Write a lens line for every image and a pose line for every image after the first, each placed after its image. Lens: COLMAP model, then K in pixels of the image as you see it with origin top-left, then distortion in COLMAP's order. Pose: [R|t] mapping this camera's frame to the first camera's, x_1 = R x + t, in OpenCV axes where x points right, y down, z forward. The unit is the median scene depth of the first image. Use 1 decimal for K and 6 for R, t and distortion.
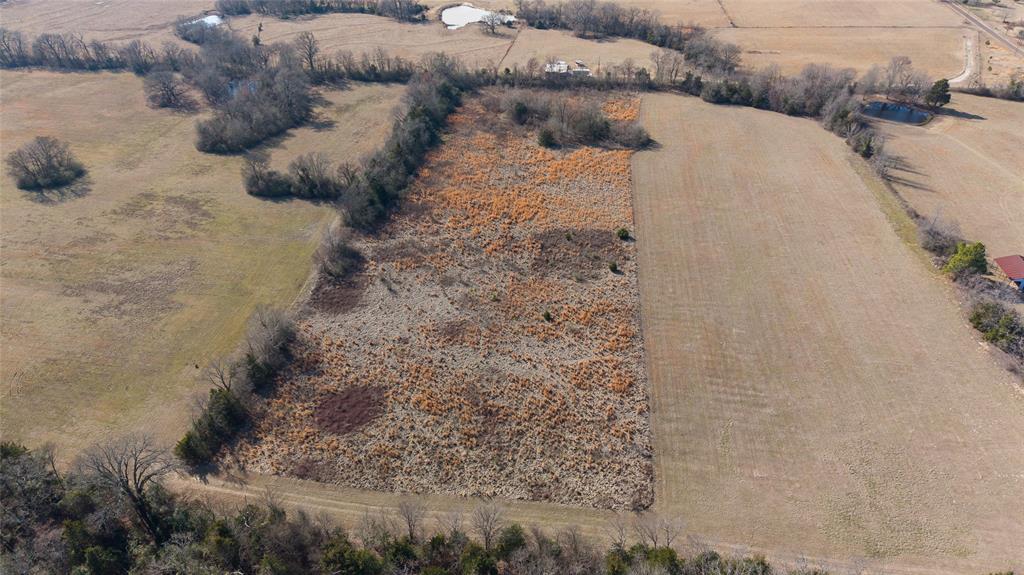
lens RADIAL K [[681.6, 0, 513.9], [0, 681.6, 292.2], [0, 0, 1]] dist [0.031376, -0.034340]
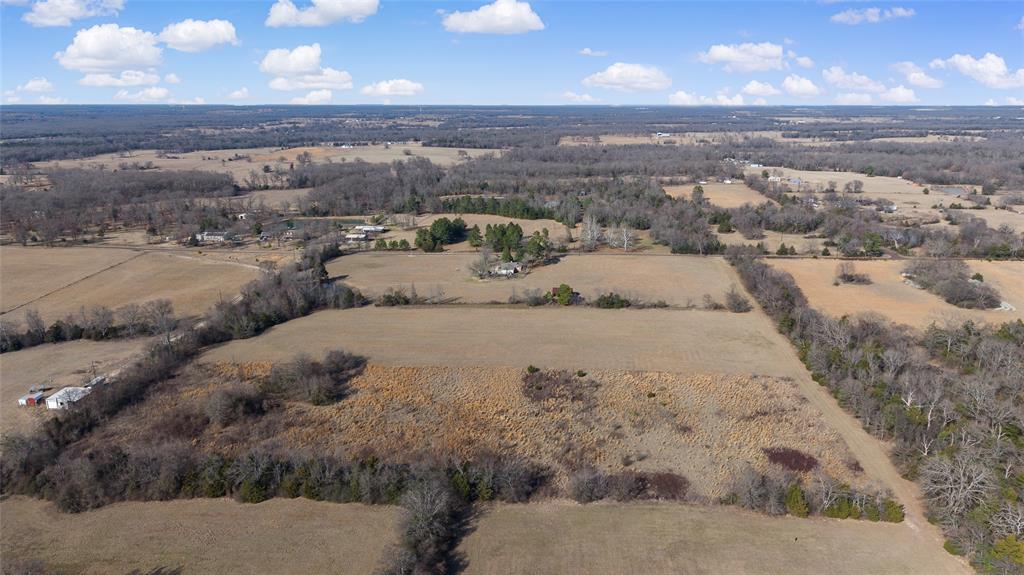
lens RADIAL K [[681.6, 0, 512.6], [0, 681.6, 291.1], [0, 0, 1]] dist [0.031376, -0.034340]
pose [[-0.057167, -0.264839, 0.962597, -0.942956], [0.569004, 0.783608, 0.249386, -0.495226], [-0.820345, 0.561978, 0.105897, 0.731641]]
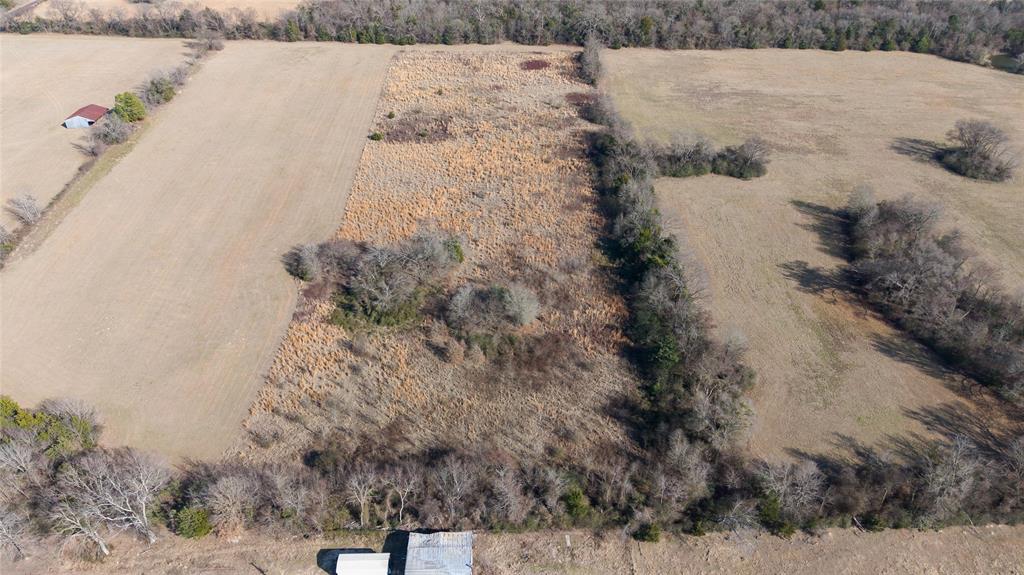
lens RADIAL K [[681.6, 0, 513.4], [0, 681.6, 291.3], [0, 0, 1]] dist [0.031376, -0.034340]
pose [[-0.989602, 0.084230, -0.116589, 0.079994], [-0.084313, 0.317007, 0.944668, -1.019276], [0.116529, 0.944676, -0.306609, 1.480442]]
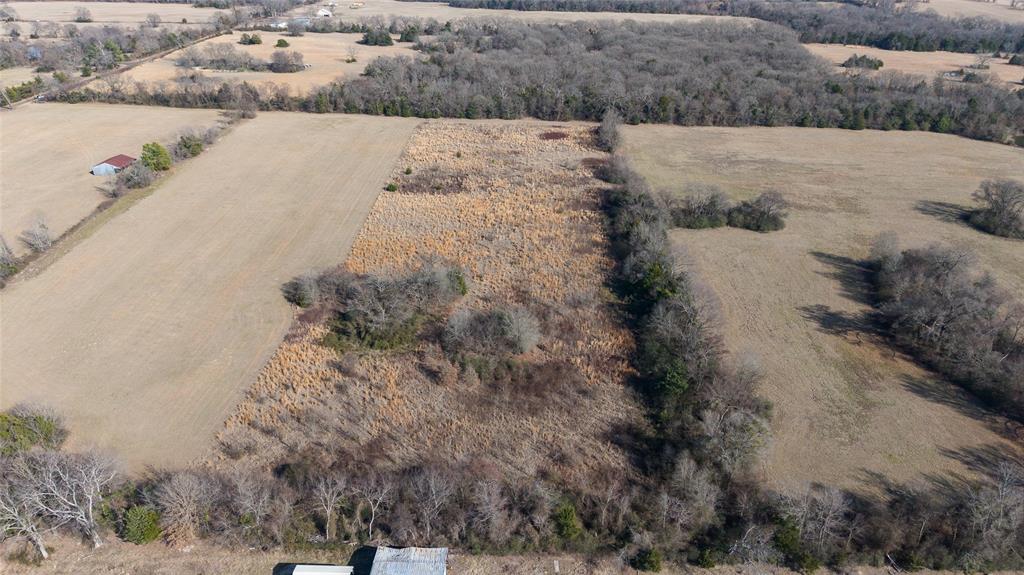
lens RADIAL K [[681.6, 0, 513.1], [0, 681.6, 290.7], [0, 0, 1]] dist [0.031376, -0.034340]
pose [[-0.995487, 0.040298, -0.085918, 0.055277], [-0.057915, 0.459240, 0.886423, -0.960891], [0.075178, 0.887398, -0.454833, 1.547014]]
